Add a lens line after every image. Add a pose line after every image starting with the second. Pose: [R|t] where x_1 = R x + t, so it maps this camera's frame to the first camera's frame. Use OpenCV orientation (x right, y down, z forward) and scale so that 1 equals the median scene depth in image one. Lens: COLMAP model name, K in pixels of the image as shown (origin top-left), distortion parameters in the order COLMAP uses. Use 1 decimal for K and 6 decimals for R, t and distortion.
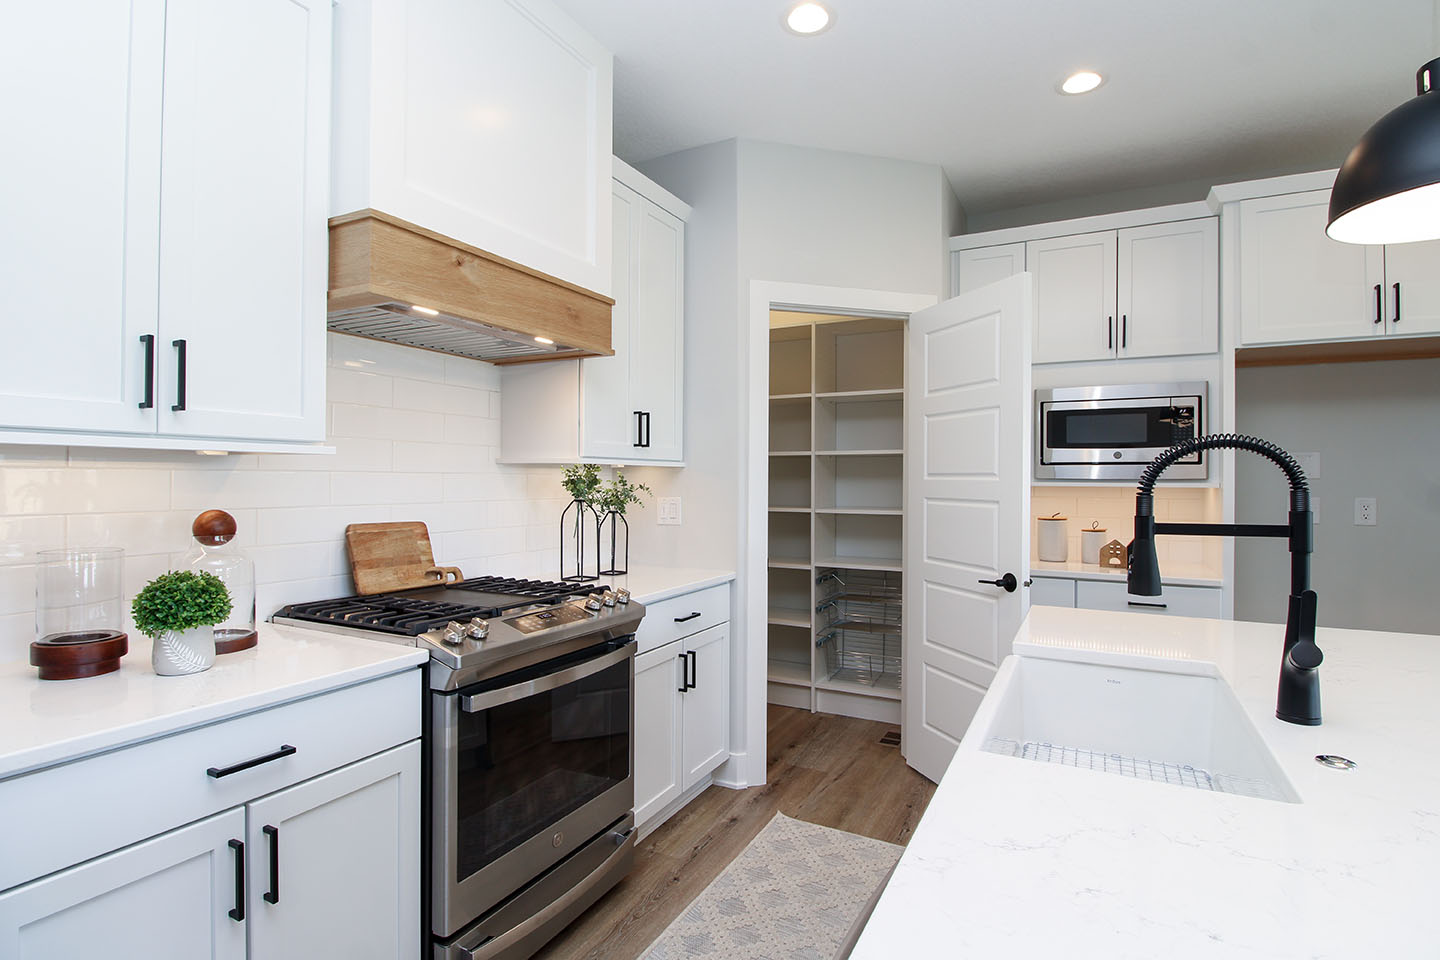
lens RADIAL K [[703.6, 0, 723.2], [0, 703.6, 479.9], [0, 0, 1]] dist [-0.014590, -0.000761]
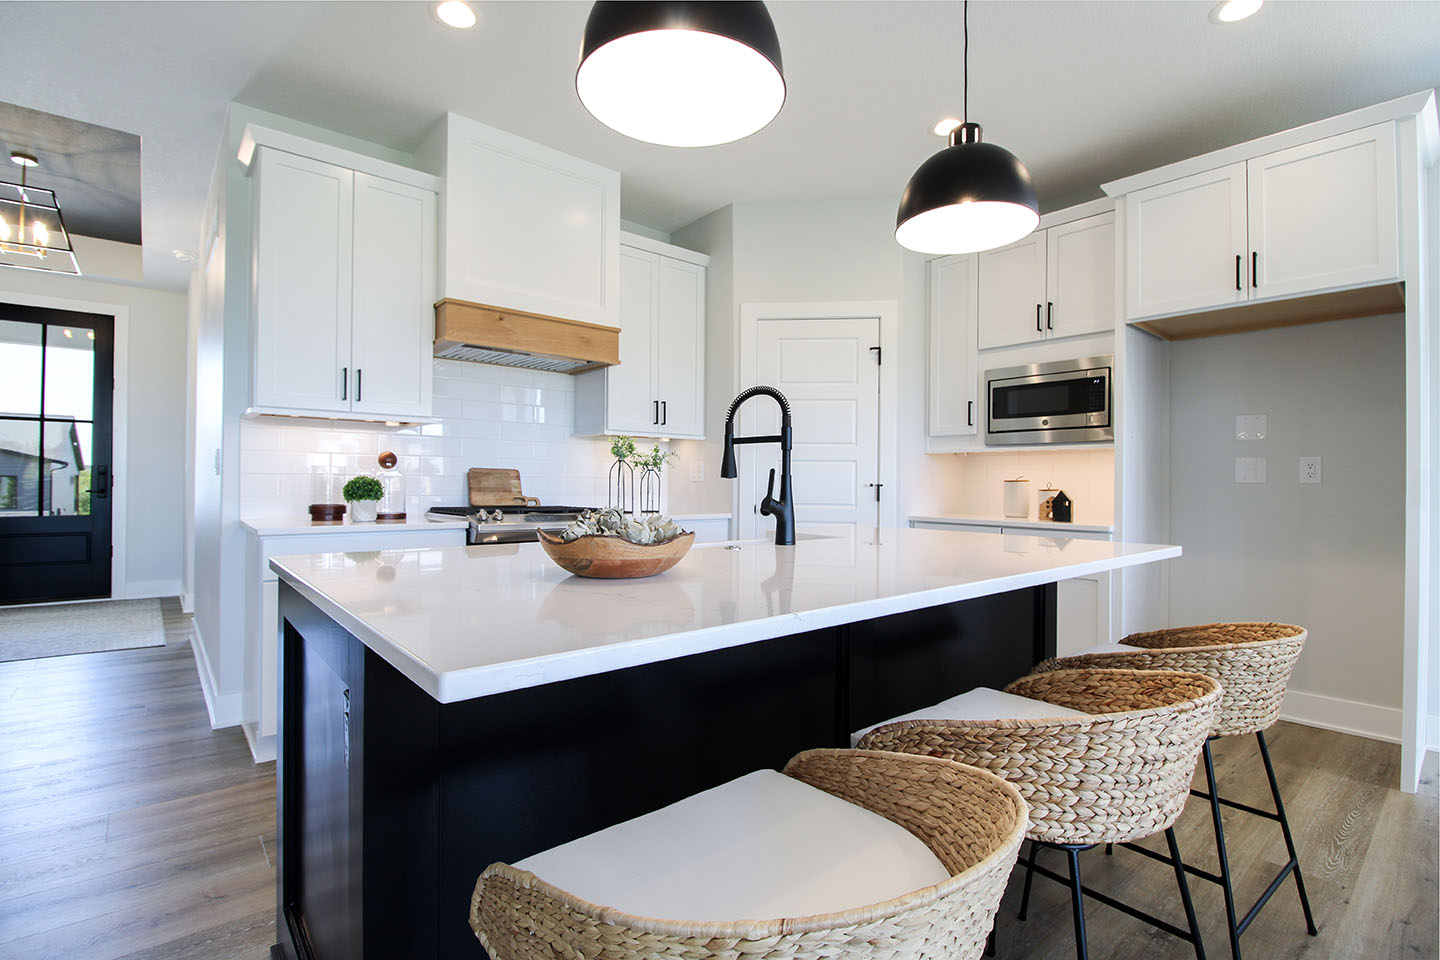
lens RADIAL K [[680.8, 0, 719.0], [0, 680.8, 477.5], [0, 0, 1]] dist [-0.004285, -0.000425]
pose [[0.924338, 0.001913, -0.381570, 0.646124], [-0.006644, 0.999917, -0.011081, 0.094357], [0.381517, 0.012777, 0.924273, -0.327433]]
